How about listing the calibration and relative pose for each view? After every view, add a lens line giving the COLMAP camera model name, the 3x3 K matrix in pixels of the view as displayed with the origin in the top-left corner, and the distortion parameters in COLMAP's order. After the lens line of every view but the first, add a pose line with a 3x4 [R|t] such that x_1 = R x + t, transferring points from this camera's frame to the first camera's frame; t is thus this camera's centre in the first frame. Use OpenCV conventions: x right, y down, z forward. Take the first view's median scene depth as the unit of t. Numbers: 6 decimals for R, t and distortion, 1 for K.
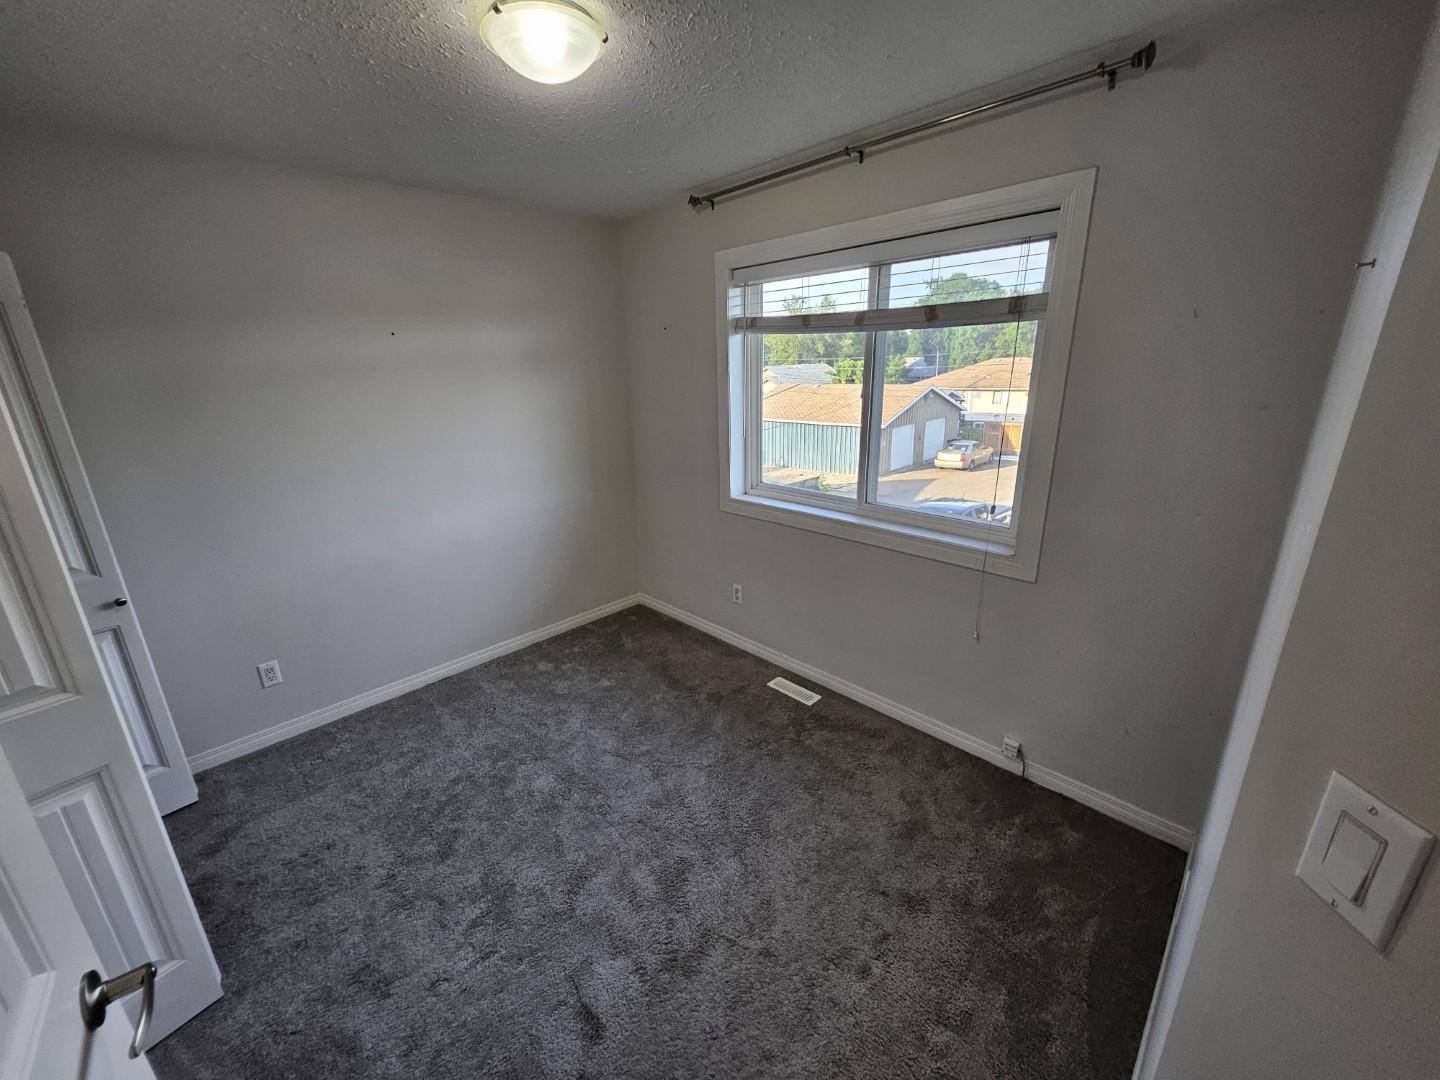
lens RADIAL K [[565.1, 0, 722.0], [0, 565.1, 530.7], [0, 0, 1]] dist [0.001581, -0.000482]
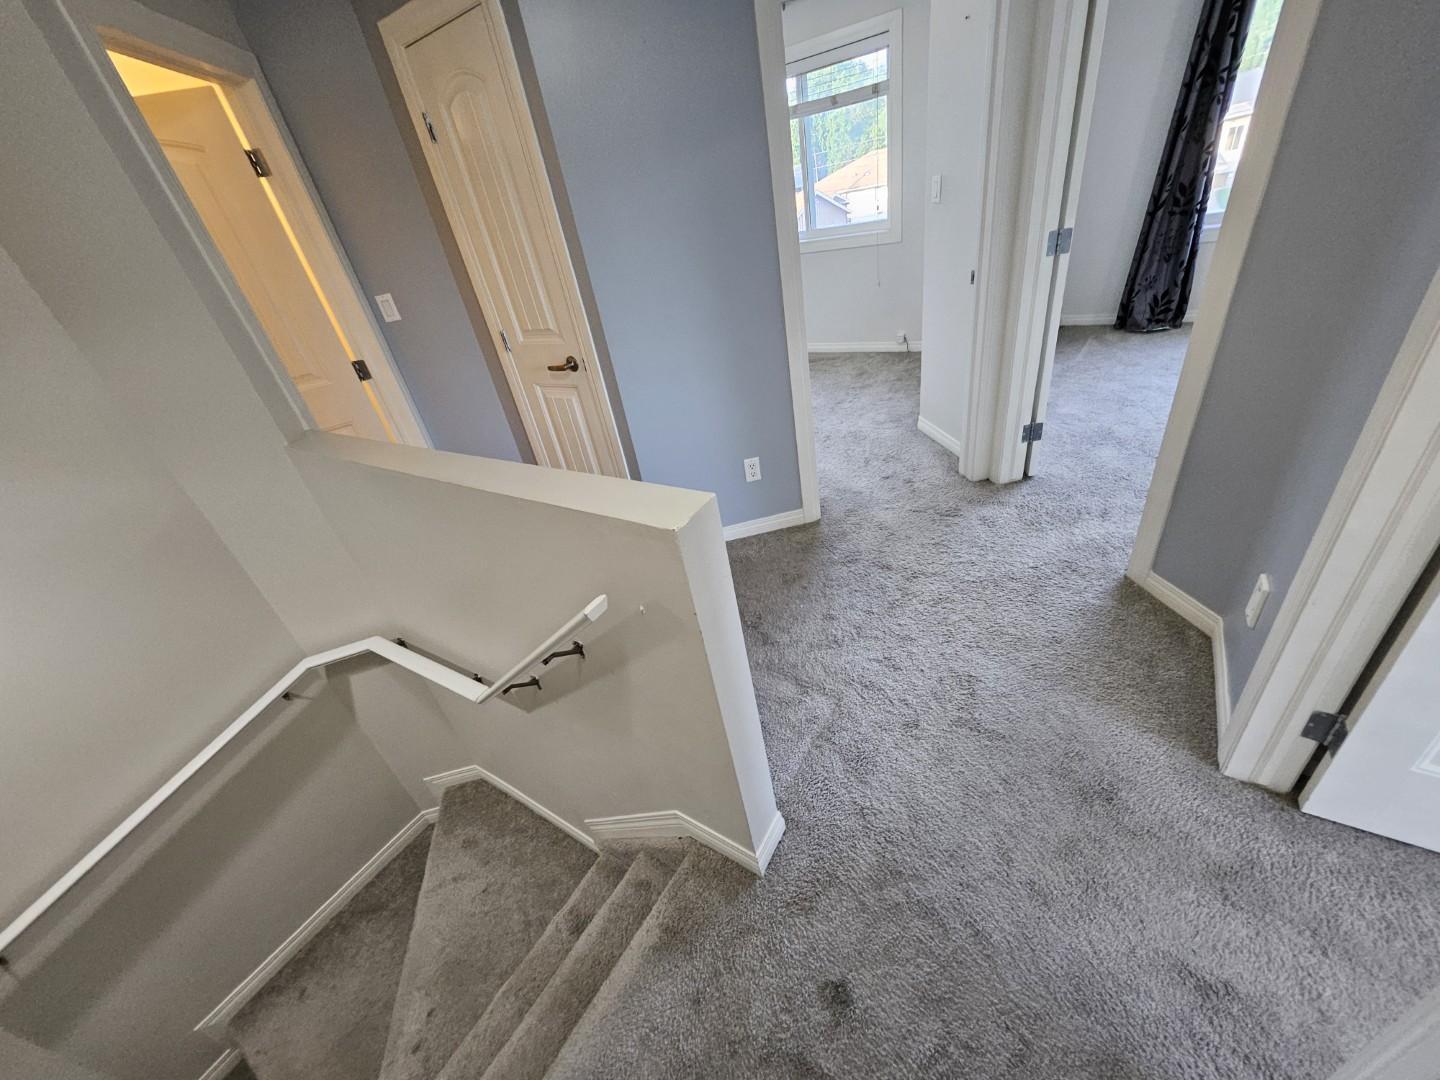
lens RADIAL K [[565.1, 0, 706.1], [0, 565.1, 541.1], [0, 0, 1]] dist [0.001581, -0.000482]
pose [[0.969920, -0.229933, 0.079915, -0.551825], [0.202932, 0.945074, 0.256229, 0.451173], [-0.134441, -0.232304, 0.963307, -1.142269]]
